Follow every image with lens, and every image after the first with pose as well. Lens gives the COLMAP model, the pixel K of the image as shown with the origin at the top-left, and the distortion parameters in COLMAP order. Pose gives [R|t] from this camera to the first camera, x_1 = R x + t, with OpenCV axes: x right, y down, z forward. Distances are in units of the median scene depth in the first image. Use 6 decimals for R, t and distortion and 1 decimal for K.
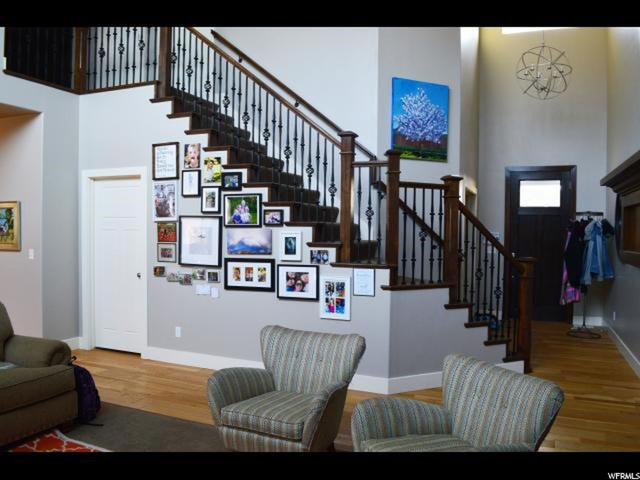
lens RADIAL K [[521.5, 0, 320.0], [0, 521.5, 240.0], [0, 0, 1]] dist [-0.053083, 0.002449]
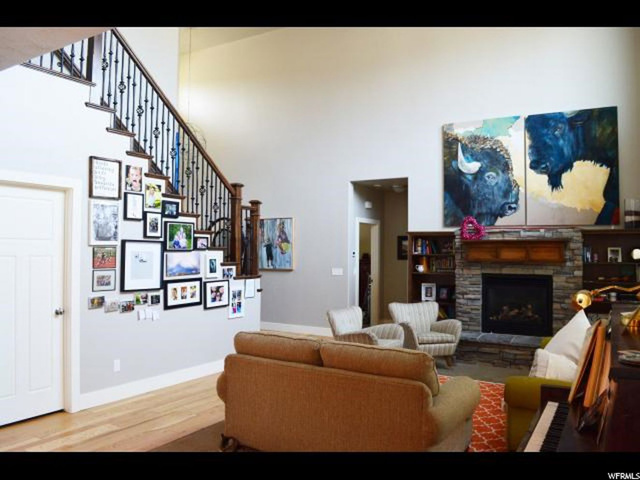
lens RADIAL K [[521.5, 0, 320.0], [0, 521.5, 240.0], [0, 0, 1]] dist [-0.053083, 0.002449]
pose [[0.119580, 0.010177, 0.992772, -1.210424], [0.013049, 0.999845, -0.011821, -0.031779], [-0.992739, 0.014368, 0.119429, 0.559000]]
